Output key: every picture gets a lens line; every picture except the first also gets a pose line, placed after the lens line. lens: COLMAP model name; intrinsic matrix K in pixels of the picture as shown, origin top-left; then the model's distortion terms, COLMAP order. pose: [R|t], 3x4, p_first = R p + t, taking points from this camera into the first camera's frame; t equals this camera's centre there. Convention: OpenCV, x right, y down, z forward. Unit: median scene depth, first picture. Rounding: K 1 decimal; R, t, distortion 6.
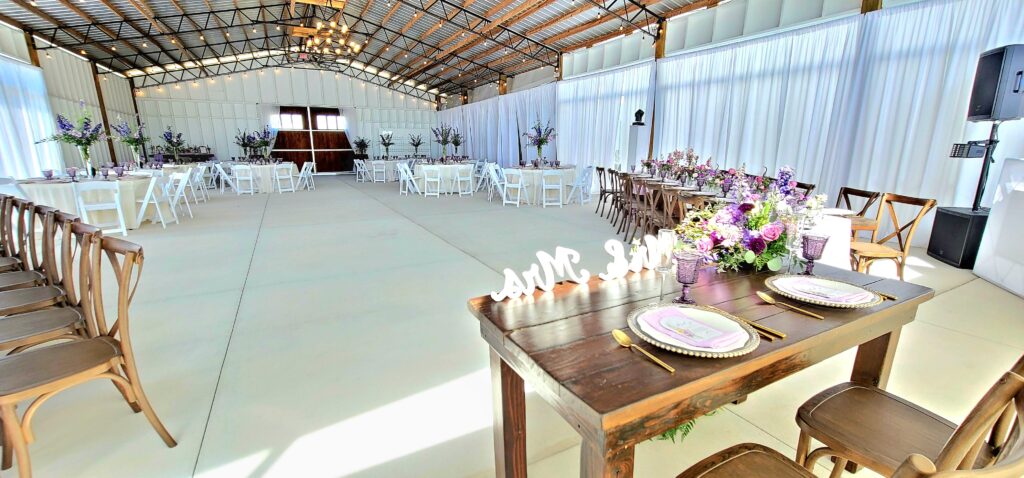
lens RADIAL K [[413.3, 0, 512.0], [0, 413.3, 239.0], [0, 0, 1]] dist [0.000024, -0.000033]
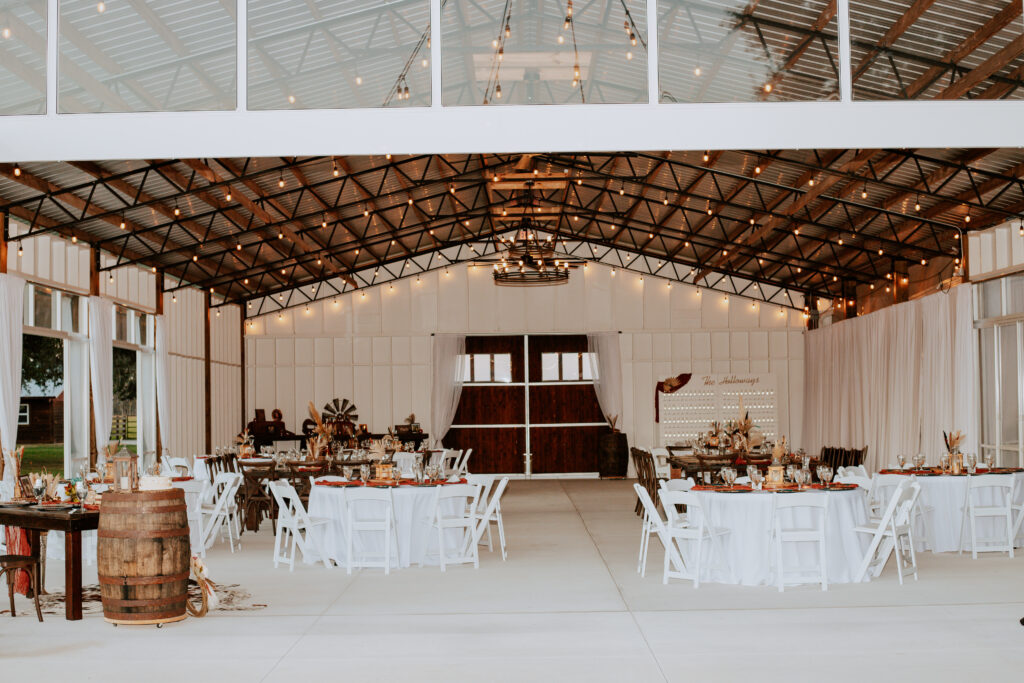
lens RADIAL K [[1502.6, 0, 512.0], [0, 1502.6, 341.5], [0, 0, 1]] dist [0.295644, -0.016313]
pose [[0.880653, -0.035286, -0.472446, 0.298862], [-0.088820, 0.967244, -0.237804, 0.094421], [0.465362, 0.251386, 0.848672, -0.454752]]
